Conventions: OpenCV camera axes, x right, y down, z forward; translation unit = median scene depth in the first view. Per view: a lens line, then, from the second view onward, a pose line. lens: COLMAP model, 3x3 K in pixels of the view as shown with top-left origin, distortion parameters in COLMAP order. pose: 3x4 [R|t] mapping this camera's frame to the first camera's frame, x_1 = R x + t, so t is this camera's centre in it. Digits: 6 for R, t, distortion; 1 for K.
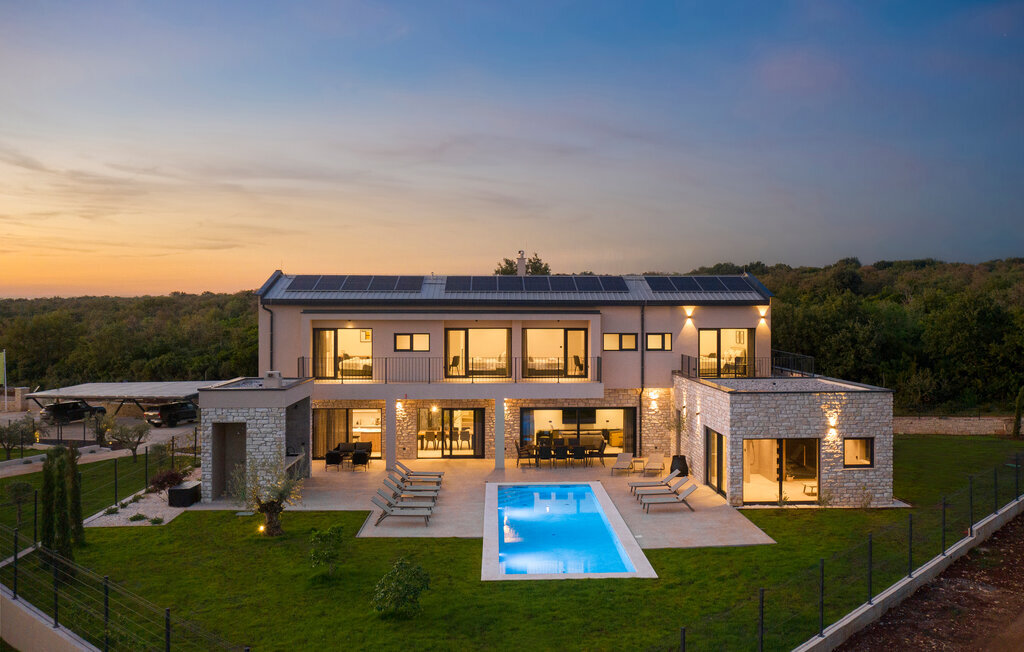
lens RADIAL K [[805.5, 0, 569.4], [0, 805.5, 326.2], [0, 0, 1]] dist [0.003129, -0.001561]
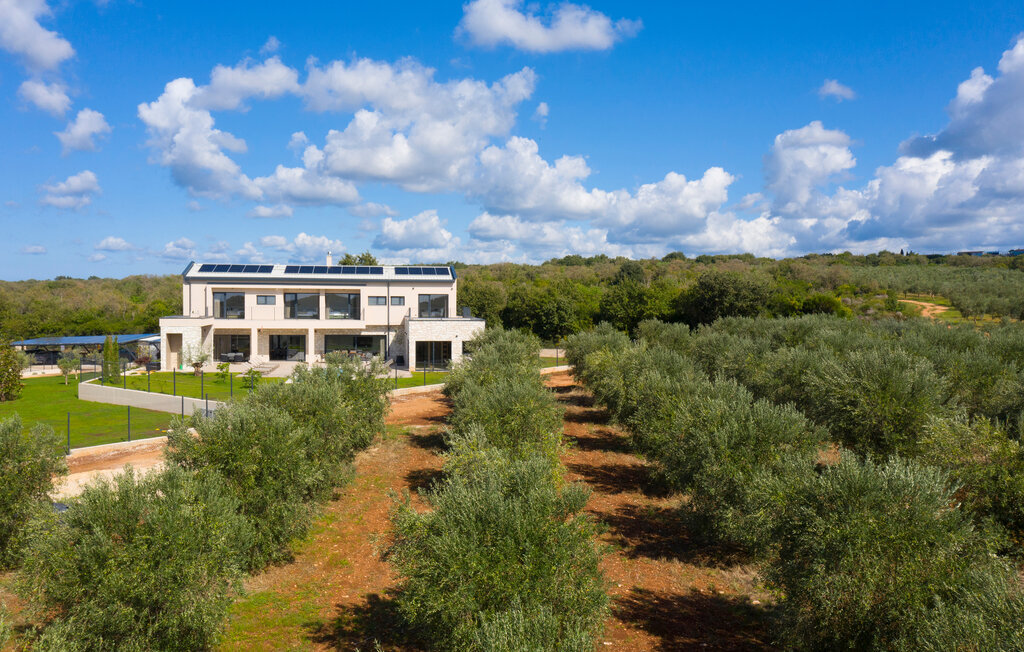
lens RADIAL K [[757.8, 0, 512.0], [0, 757.8, 326.0], [0, 0, 1]] dist [-0.000286, 0.001155]
pose [[0.996518, 0.004996, 0.083228, 0.308813], [-0.006428, 0.999836, 0.016938, 0.061950], [-0.083130, -0.017414, 0.996387, -1.097021]]
